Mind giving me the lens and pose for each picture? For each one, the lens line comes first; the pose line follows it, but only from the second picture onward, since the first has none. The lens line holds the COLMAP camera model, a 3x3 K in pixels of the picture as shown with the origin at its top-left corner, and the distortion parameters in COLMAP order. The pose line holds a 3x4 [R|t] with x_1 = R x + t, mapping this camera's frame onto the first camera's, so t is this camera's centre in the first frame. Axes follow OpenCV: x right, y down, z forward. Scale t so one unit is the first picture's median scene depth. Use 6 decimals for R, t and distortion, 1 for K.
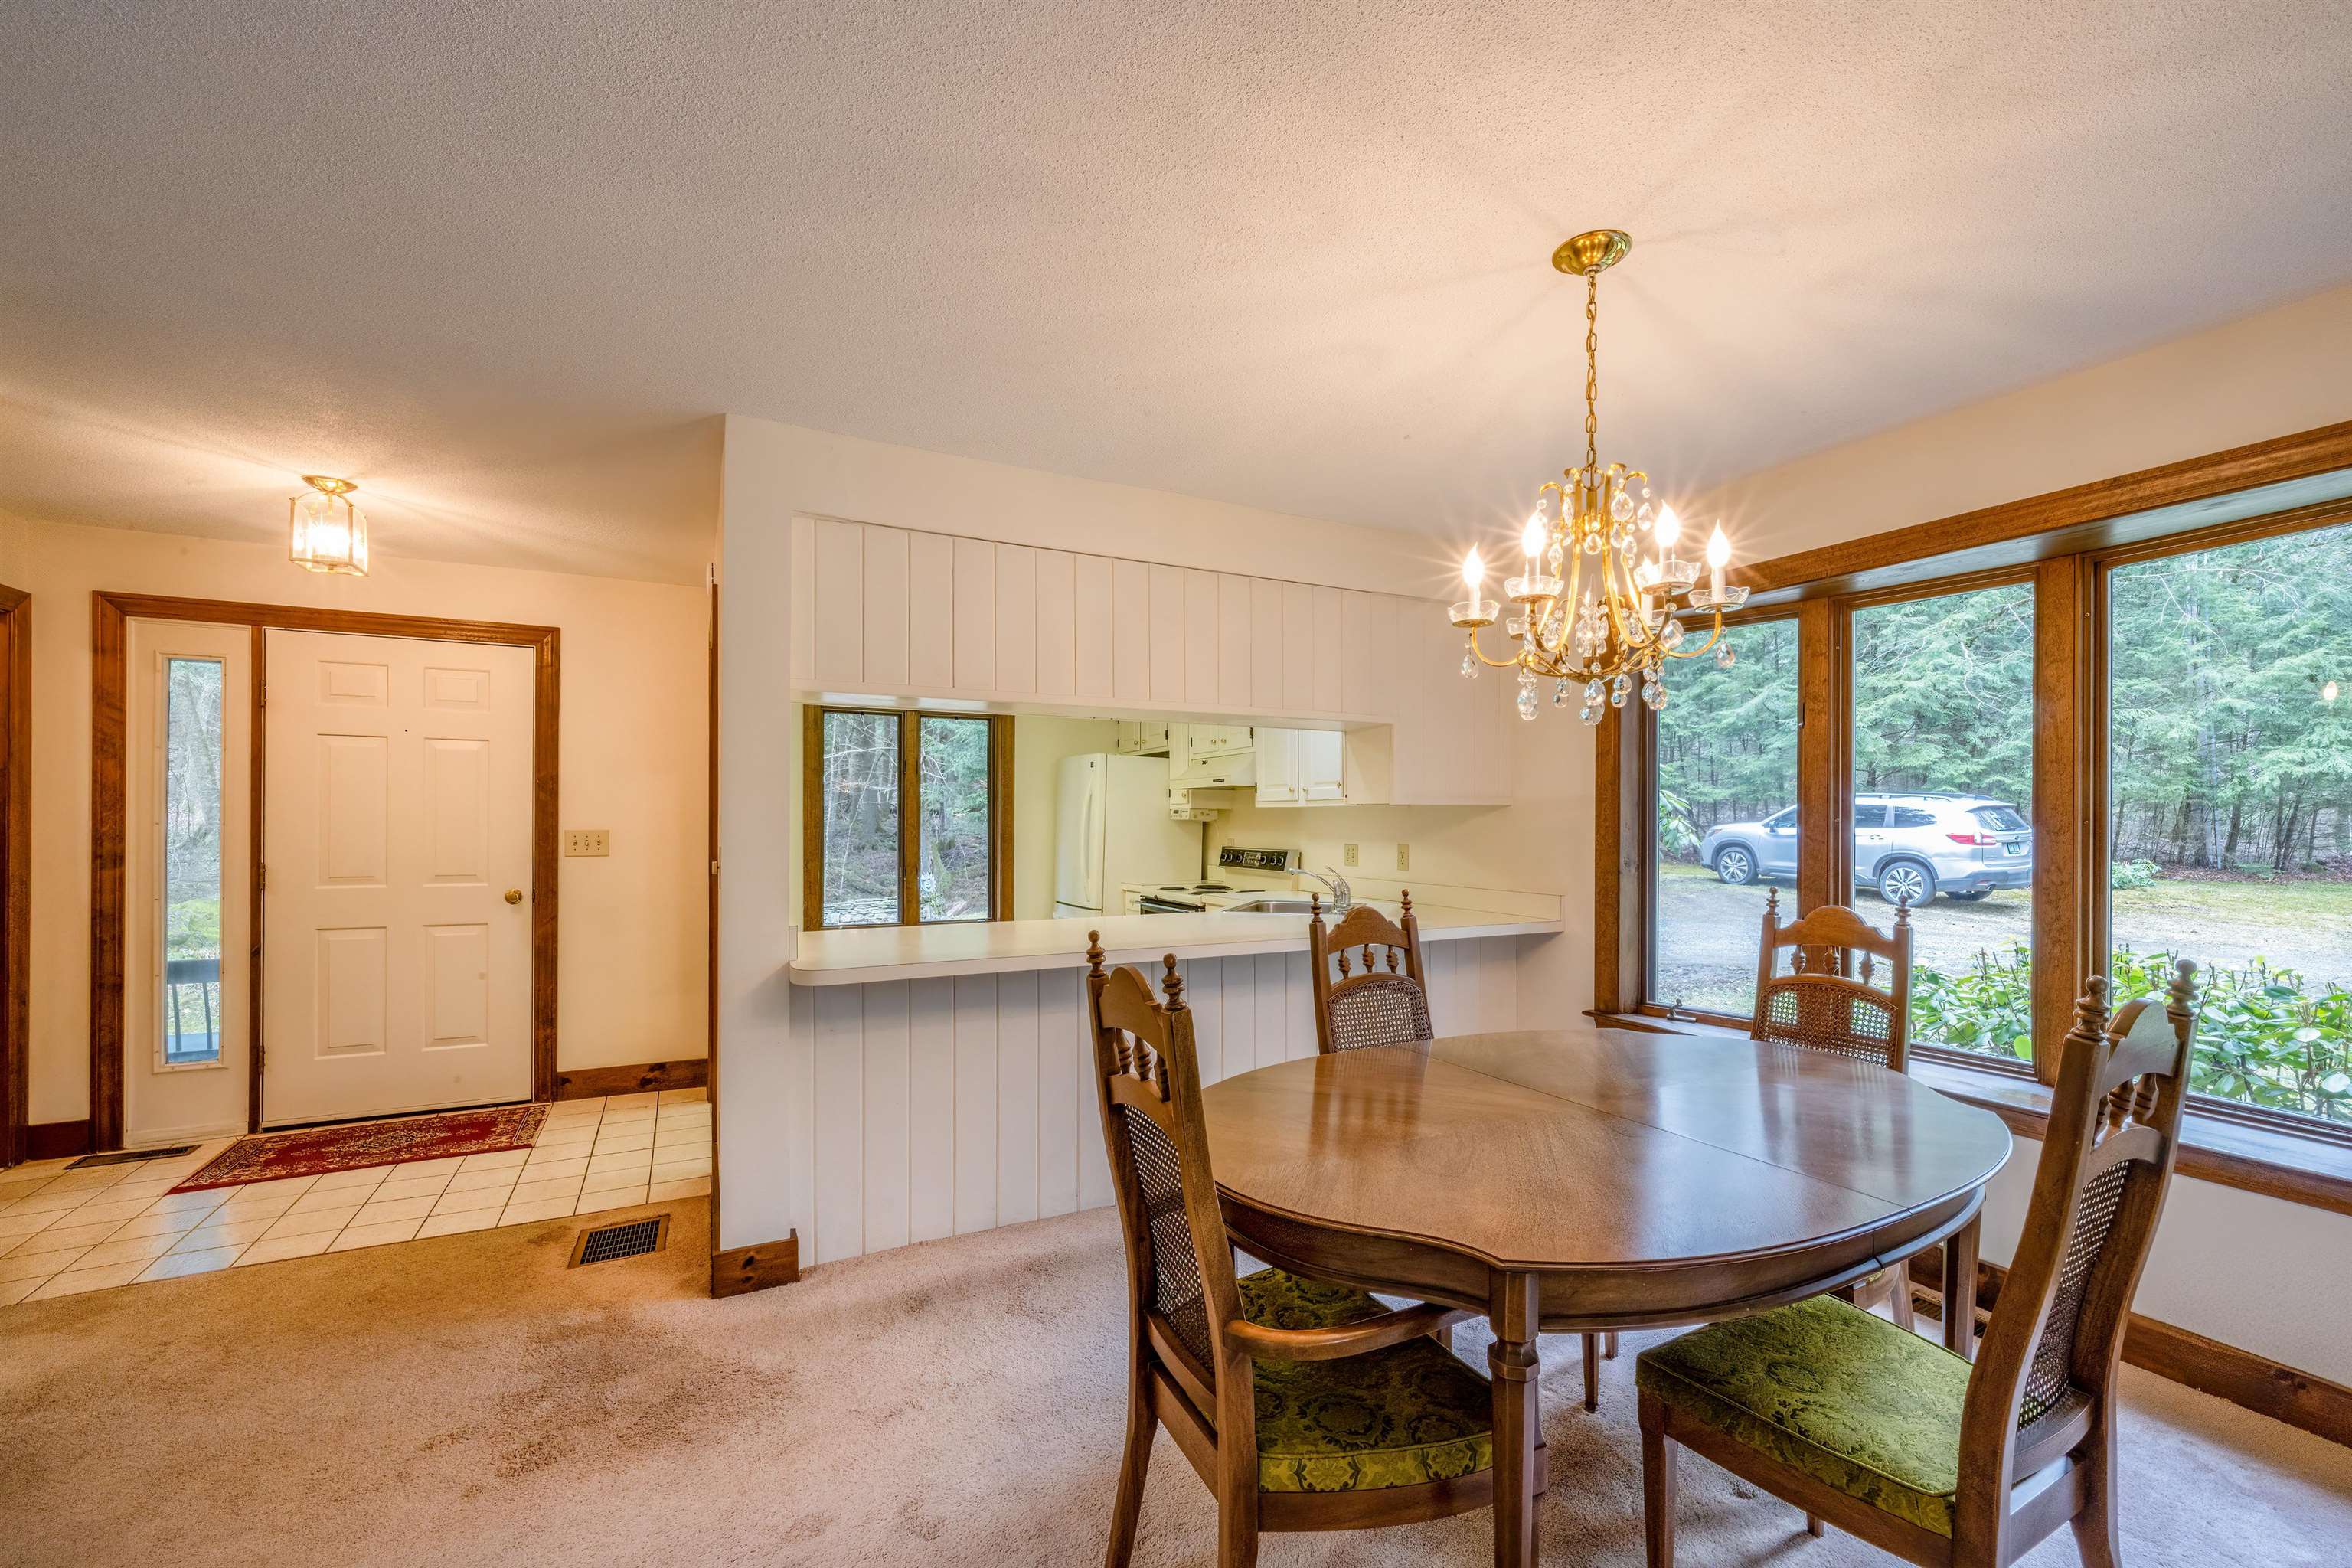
lens RADIAL K [[964.5, 0, 1184.8], [0, 964.5, 807.3], [0, 0, 1]] dist [0.001106, -0.000313]
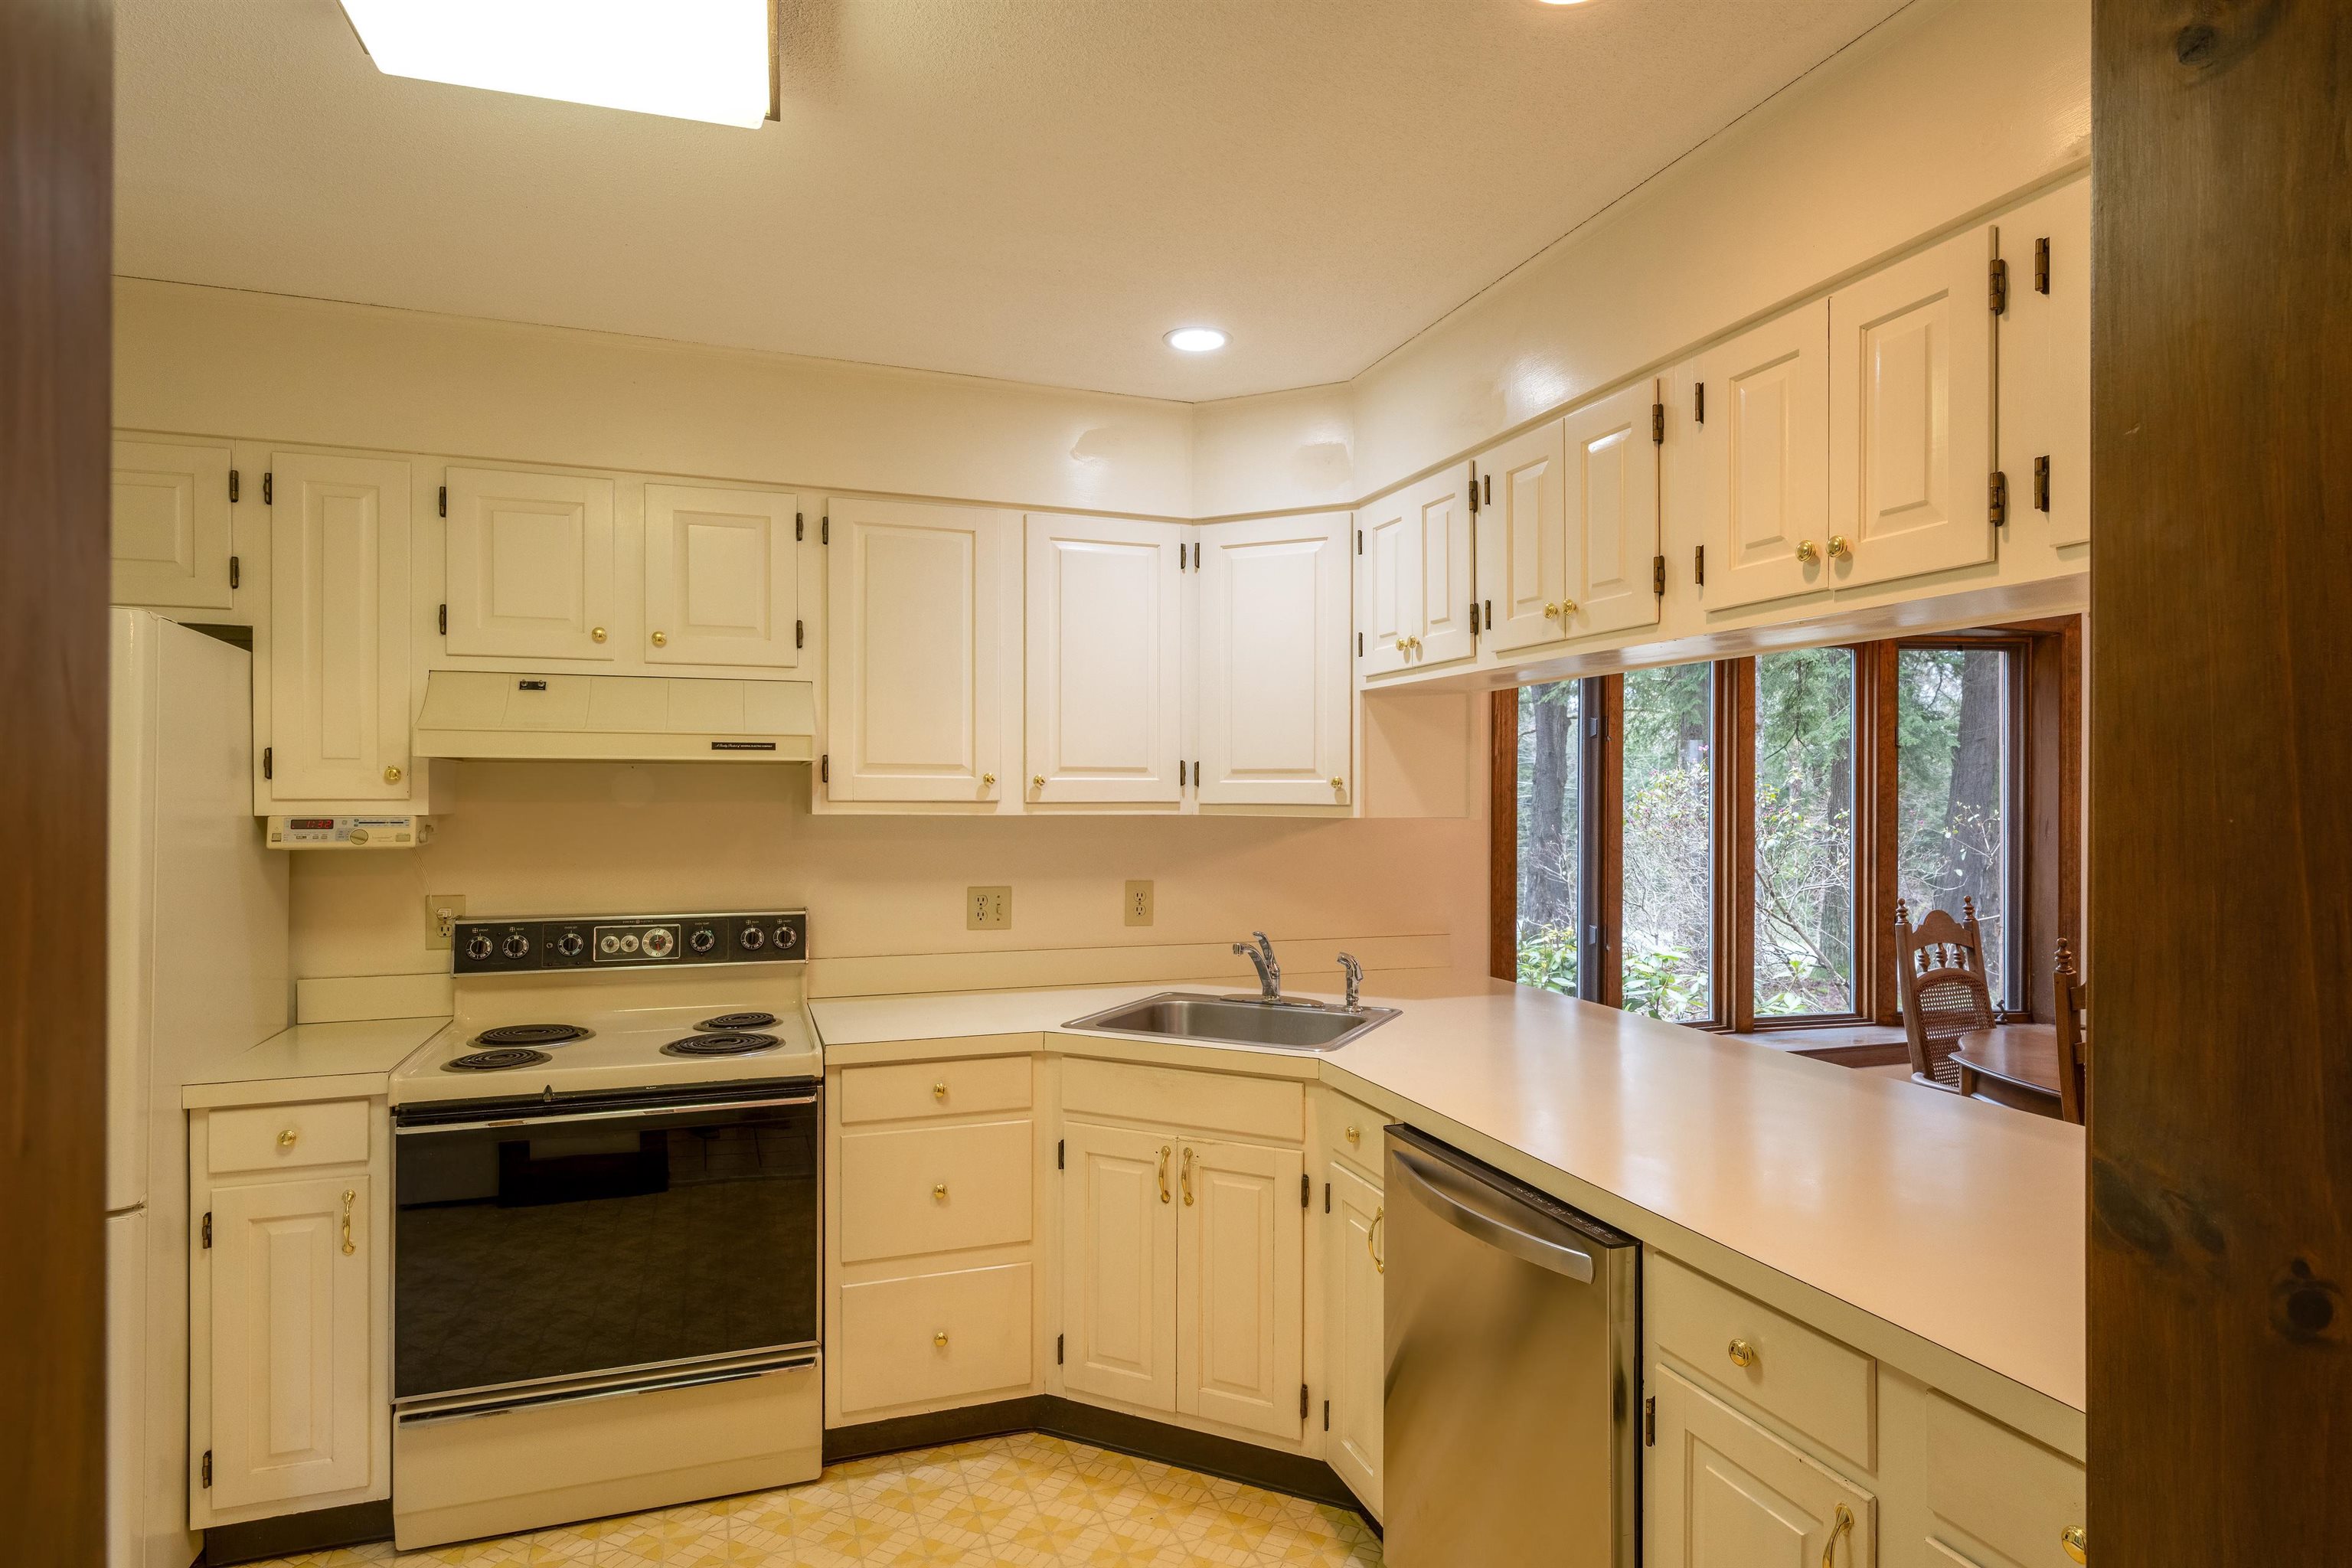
lens RADIAL K [[1237.2, 0, 1173.0], [0, 1237.2, 802.1], [0, 0, 1]] dist [-0.004867, 0.003418]
pose [[0.133099, -0.003965, 0.991095, -0.387757], [-0.013939, 0.999886, 0.005872, -0.009540], [-0.991005, -0.014597, 0.133028, 0.688979]]
